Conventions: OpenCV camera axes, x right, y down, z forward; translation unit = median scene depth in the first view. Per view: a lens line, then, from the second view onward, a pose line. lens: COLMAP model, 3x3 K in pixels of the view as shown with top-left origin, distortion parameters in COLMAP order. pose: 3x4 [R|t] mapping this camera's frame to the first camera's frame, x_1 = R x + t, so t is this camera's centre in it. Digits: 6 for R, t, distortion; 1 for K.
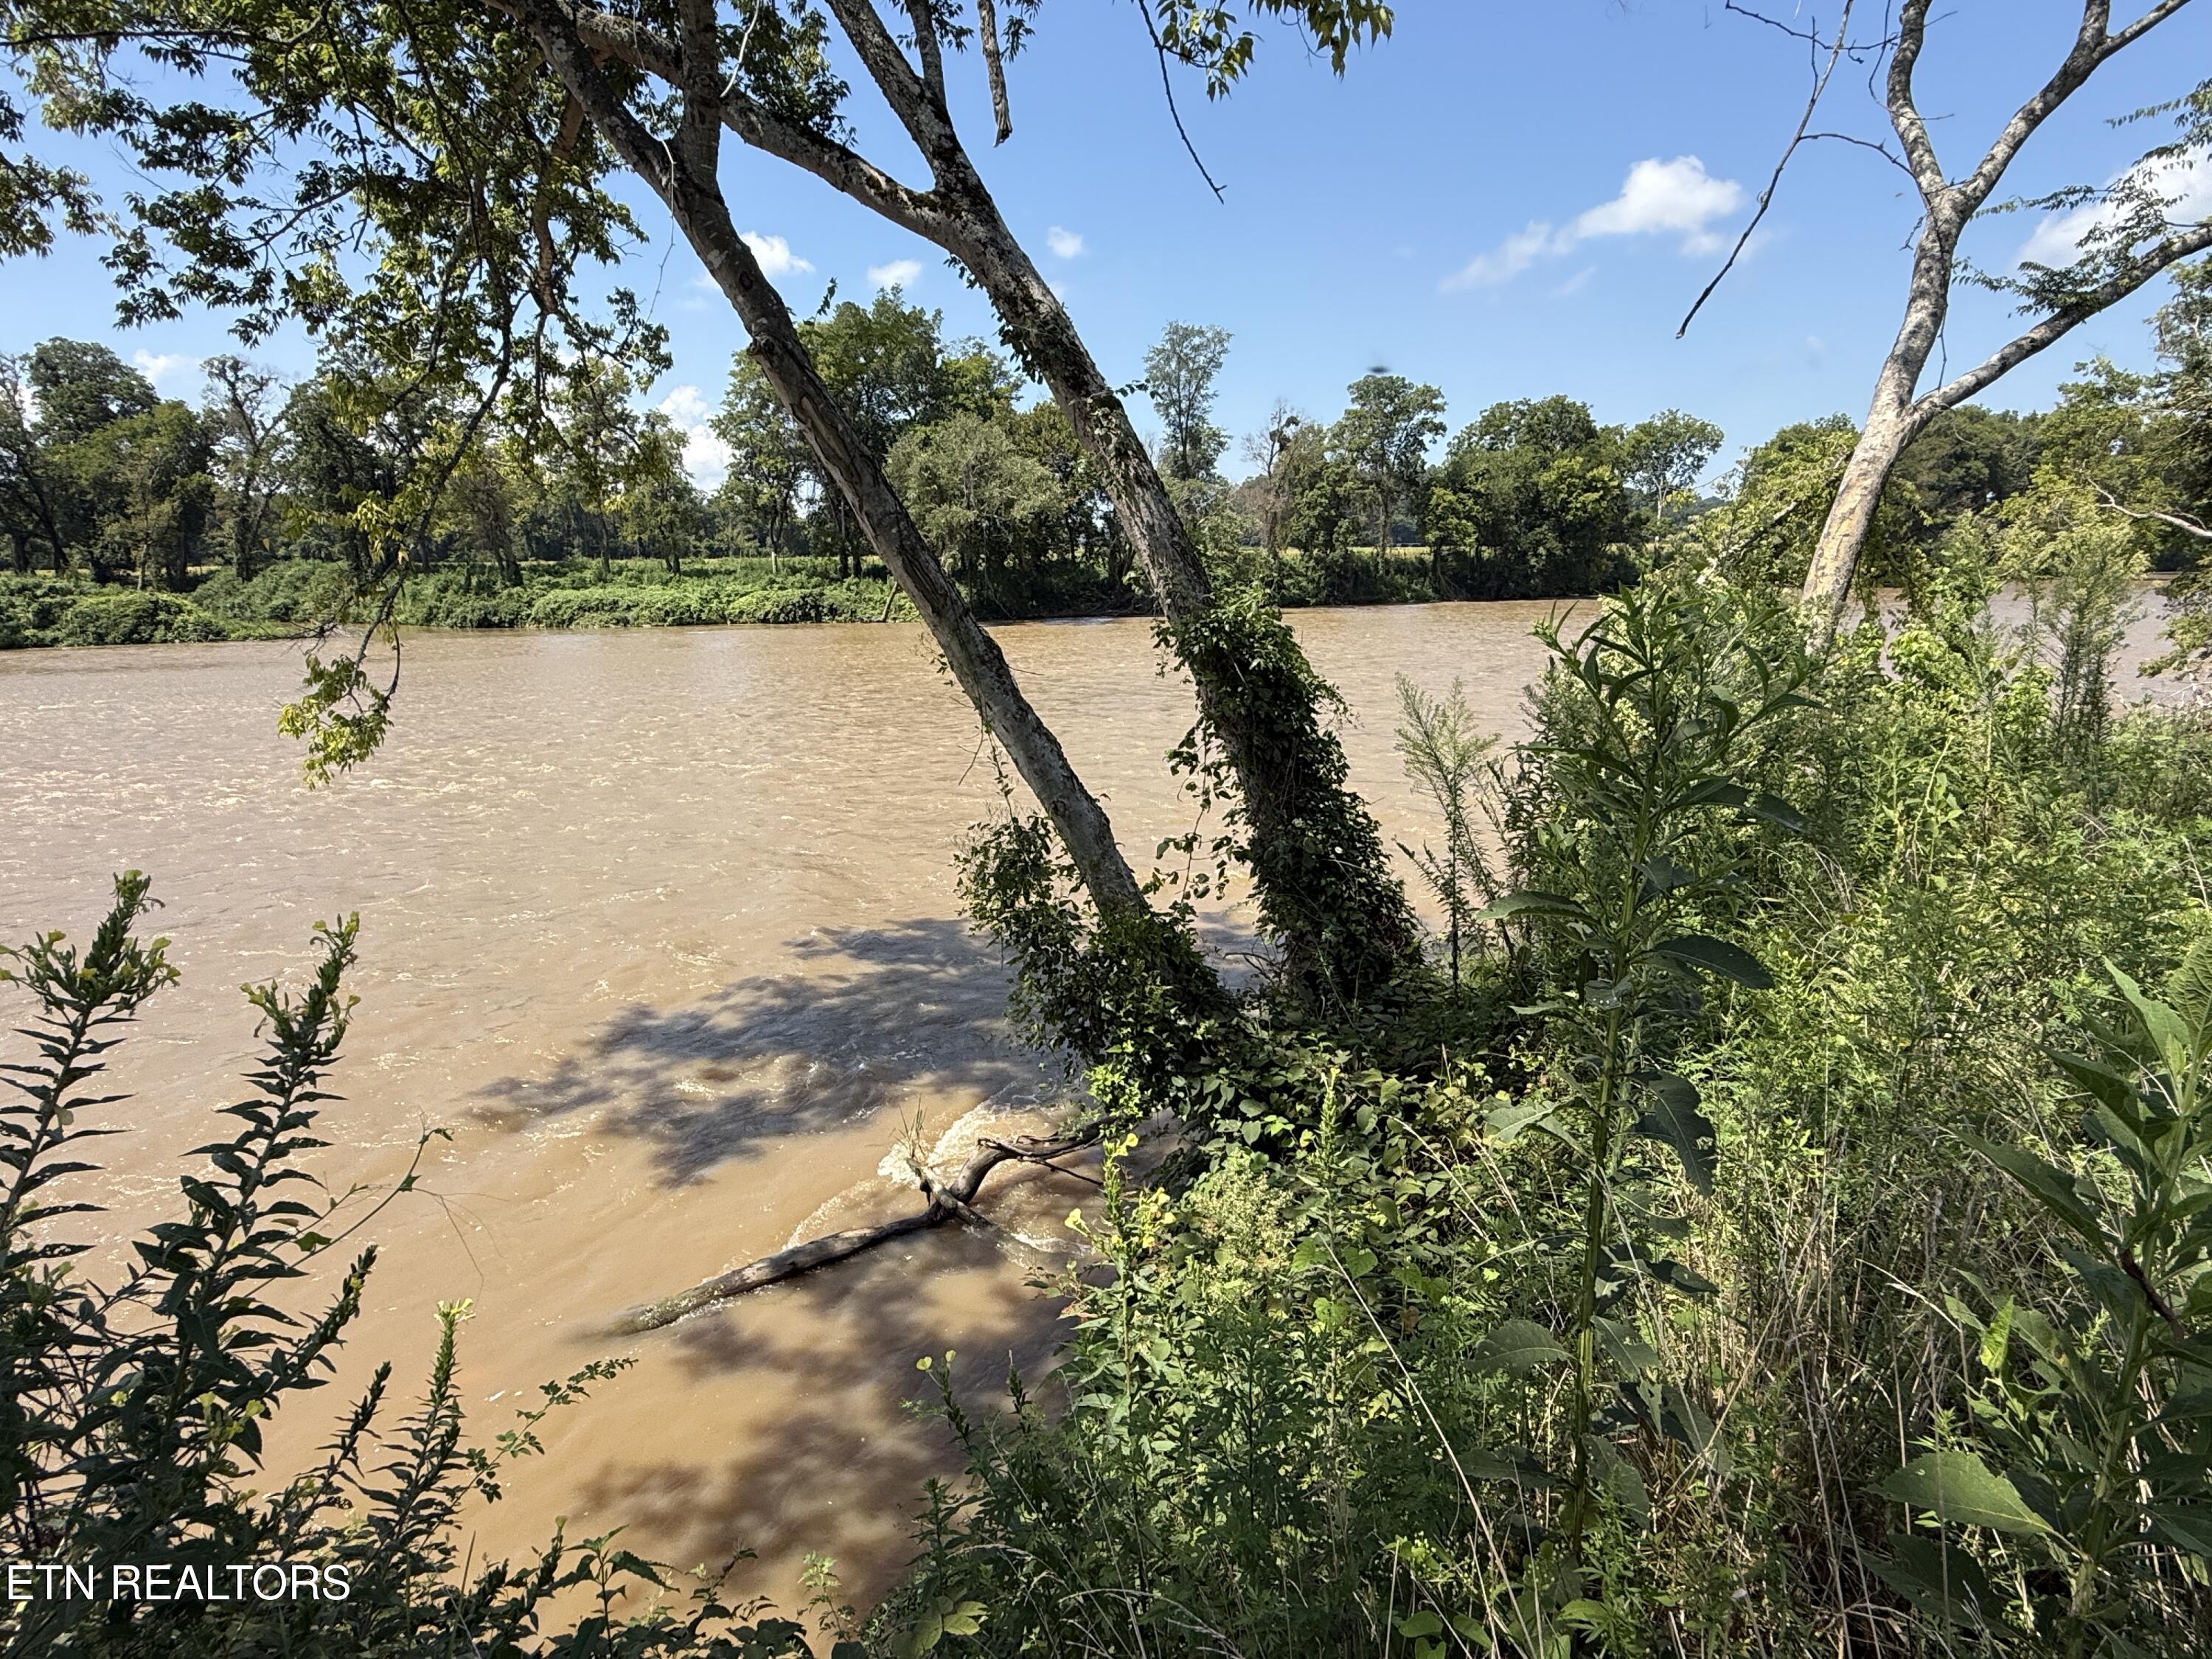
lens RADIAL K [[1177.8, 0, 1103.7], [0, 1177.8, 836.0], [0, 0, 1]] dist [-0.000466, -0.001379]
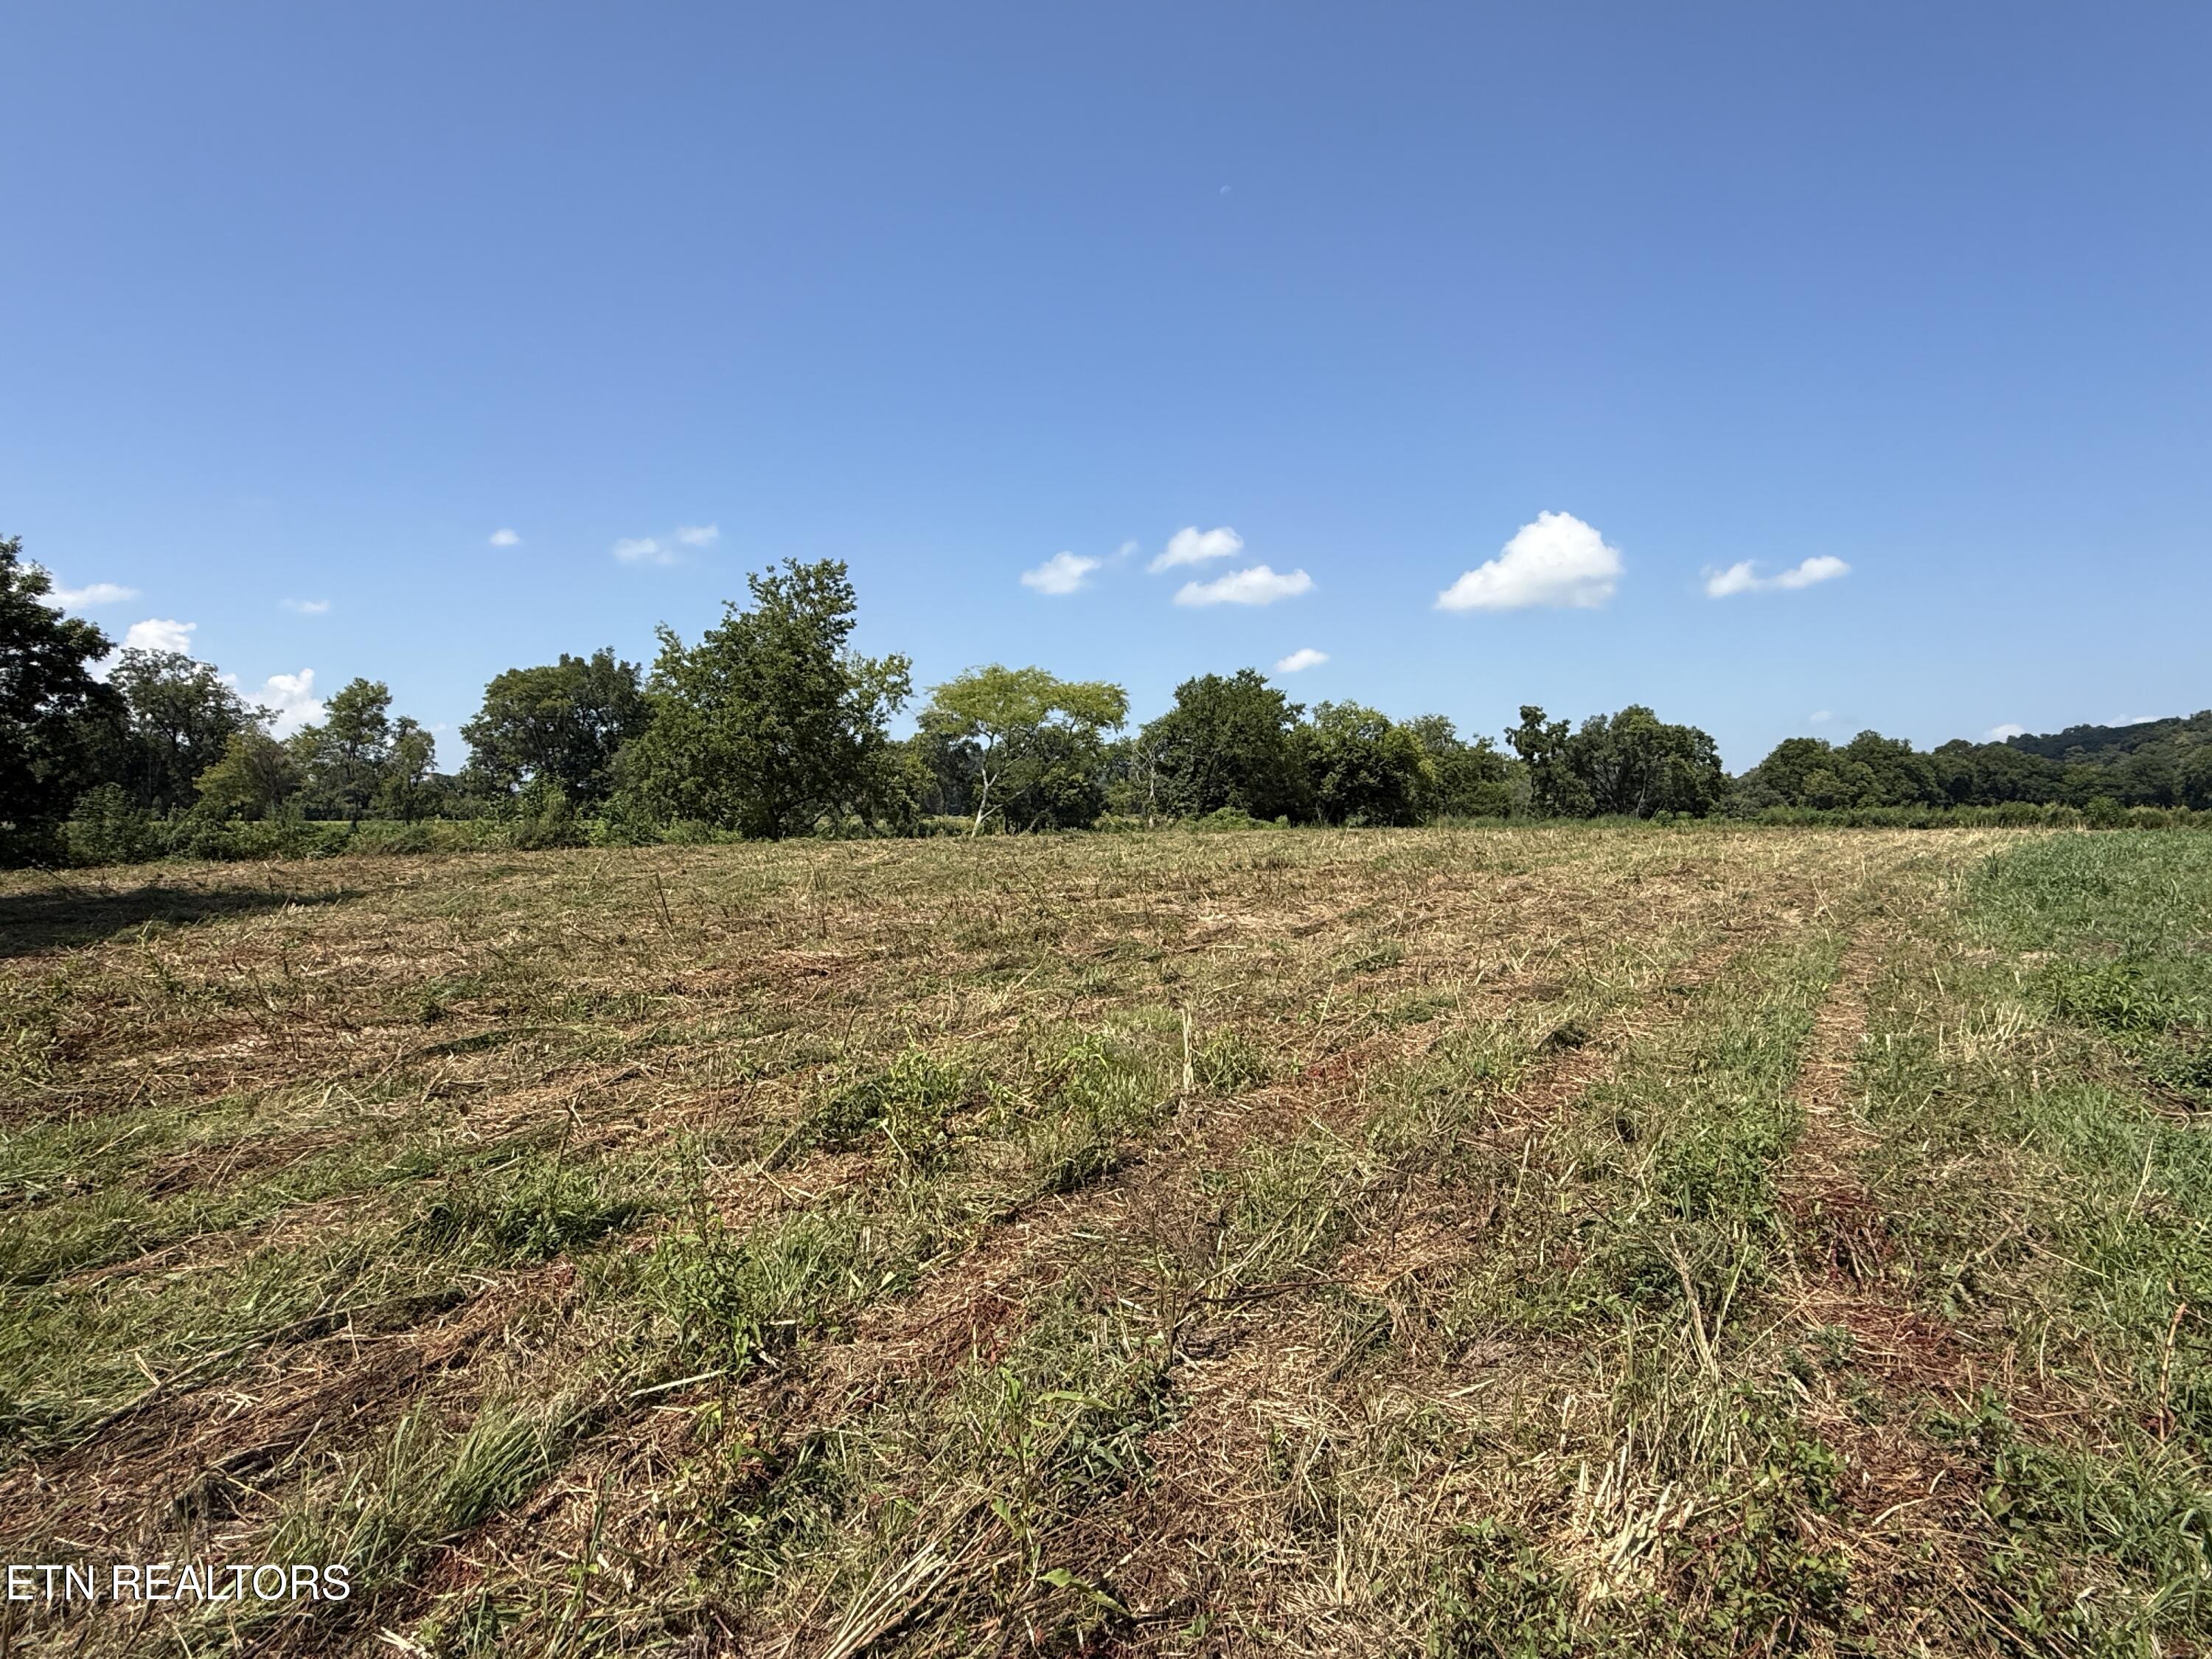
lens RADIAL K [[1201.1, 0, 1106.1], [0, 1201.1, 838.4], [0, 0, 1]] dist [0.006183, 0.000829]
pose [[0.941767, 0.008345, 0.336162, -0.085582], [0.064523, 0.976631, -0.205007, 0.108321], [-0.330017, 0.214759, 0.919221, -0.496933]]
